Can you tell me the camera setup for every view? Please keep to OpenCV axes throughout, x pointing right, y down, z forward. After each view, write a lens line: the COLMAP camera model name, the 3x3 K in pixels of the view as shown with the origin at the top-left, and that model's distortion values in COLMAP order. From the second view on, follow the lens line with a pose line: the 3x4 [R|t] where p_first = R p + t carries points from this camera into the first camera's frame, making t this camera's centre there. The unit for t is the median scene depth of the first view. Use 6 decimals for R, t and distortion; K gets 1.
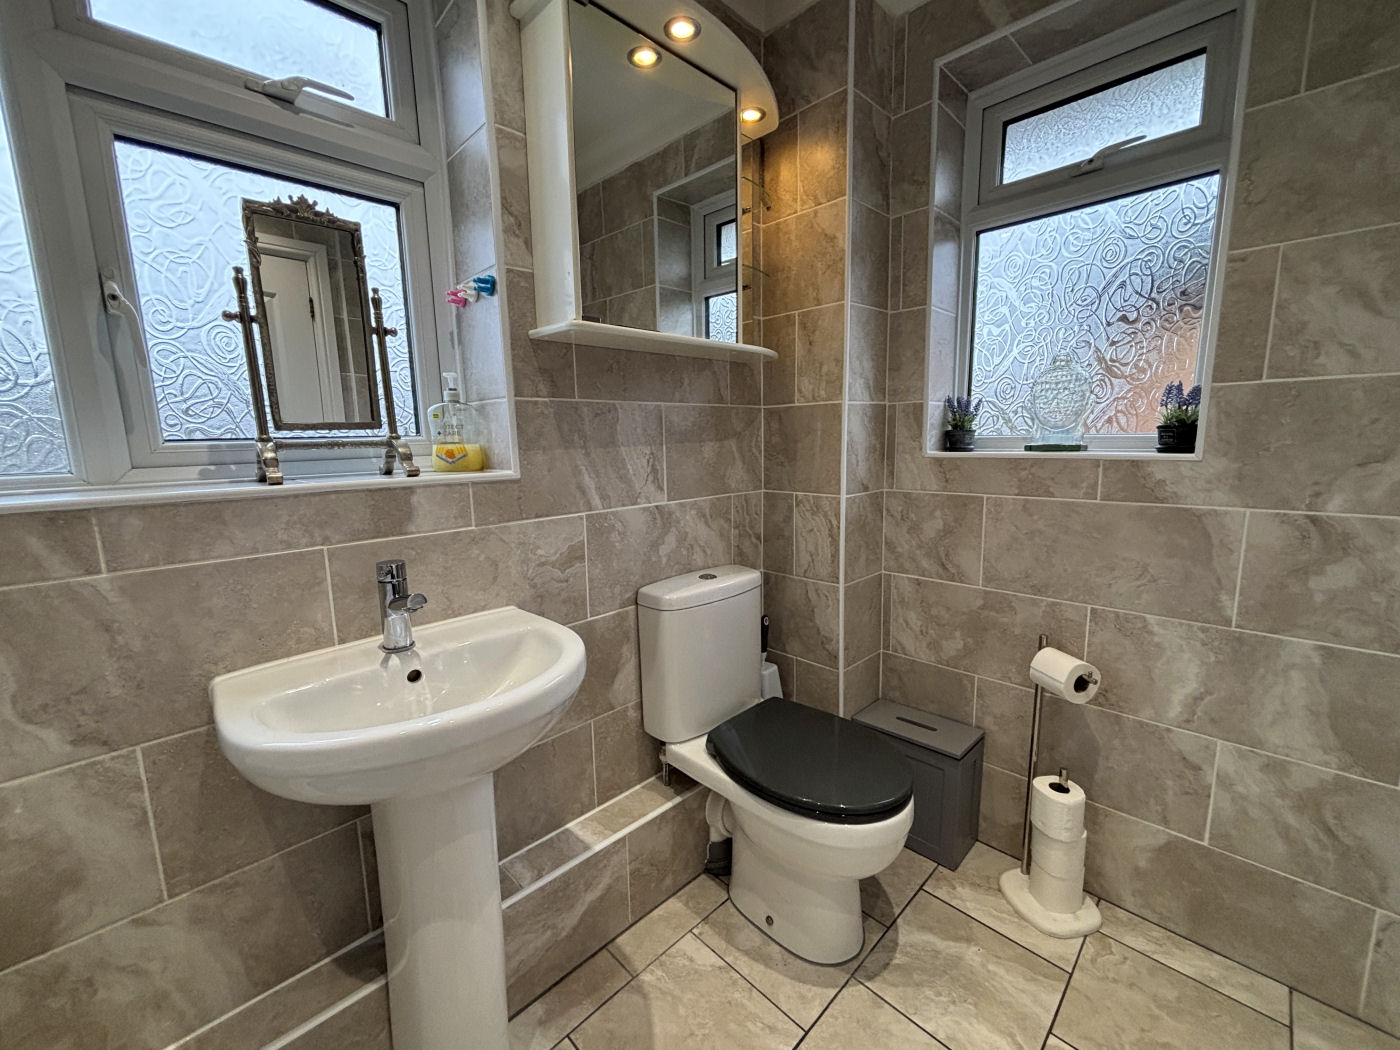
lens RADIAL K [[566.1, 0, 700.9], [0, 566.1, 526.2], [0, 0, 1]] dist [-0.001446, 0.000558]
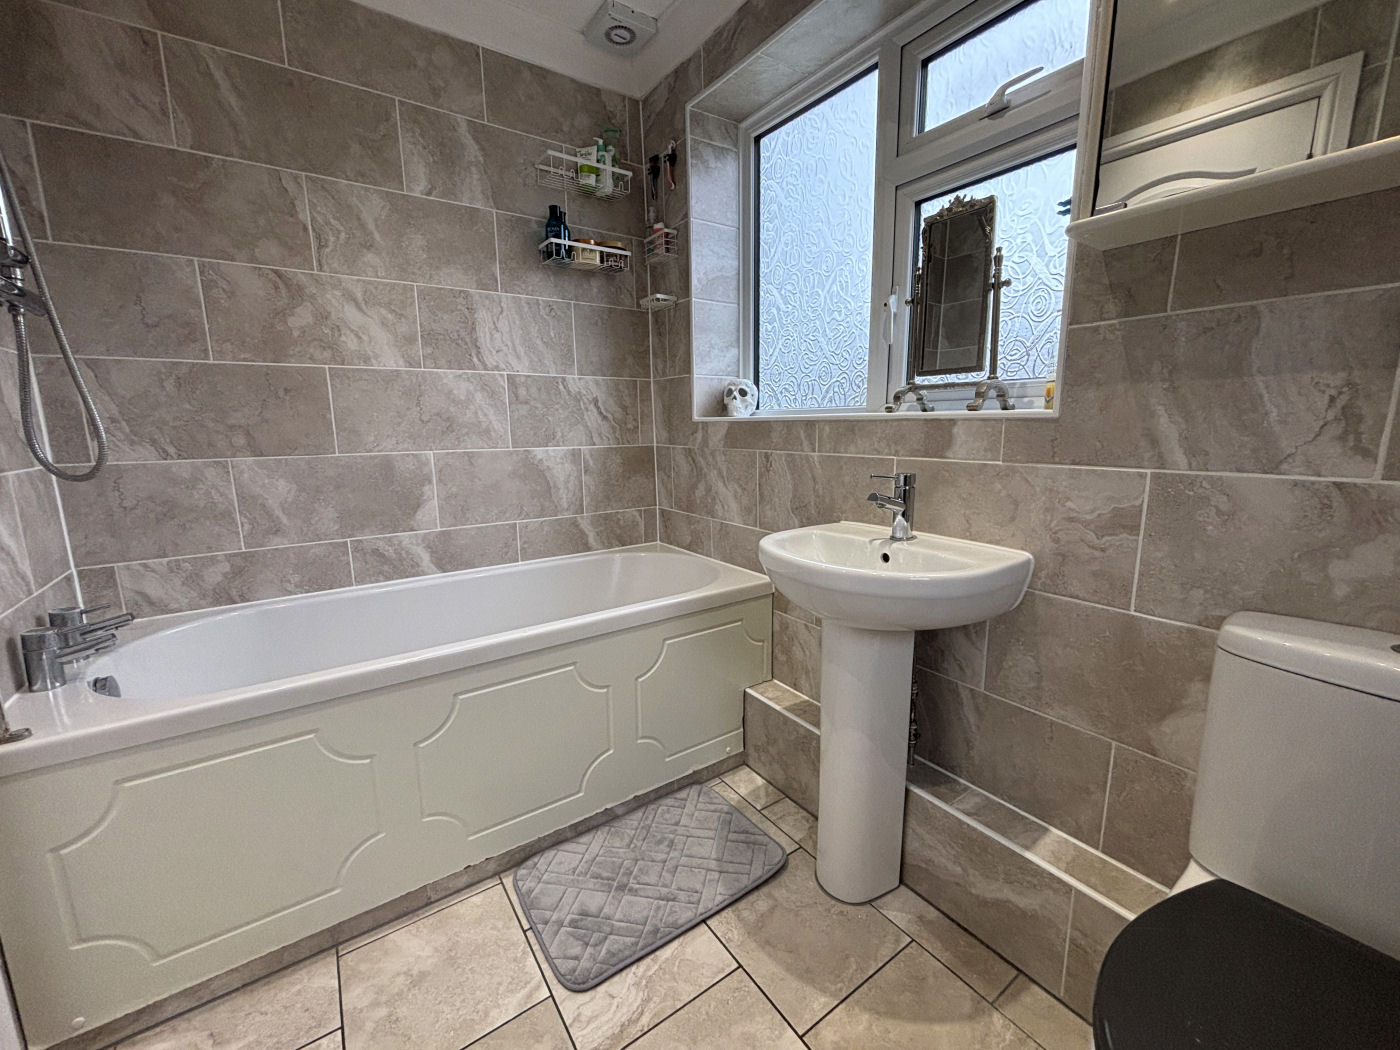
lens RADIAL K [[566.1, 0, 700.9], [0, 566.1, 526.2], [0, 0, 1]] dist [-0.001446, 0.000558]
pose [[-0.170509, 0.199693, -0.964909, 0.646881], [-0.140916, 0.964242, 0.224456, -0.036917], [0.975228, 0.174243, -0.136272, 0.559369]]
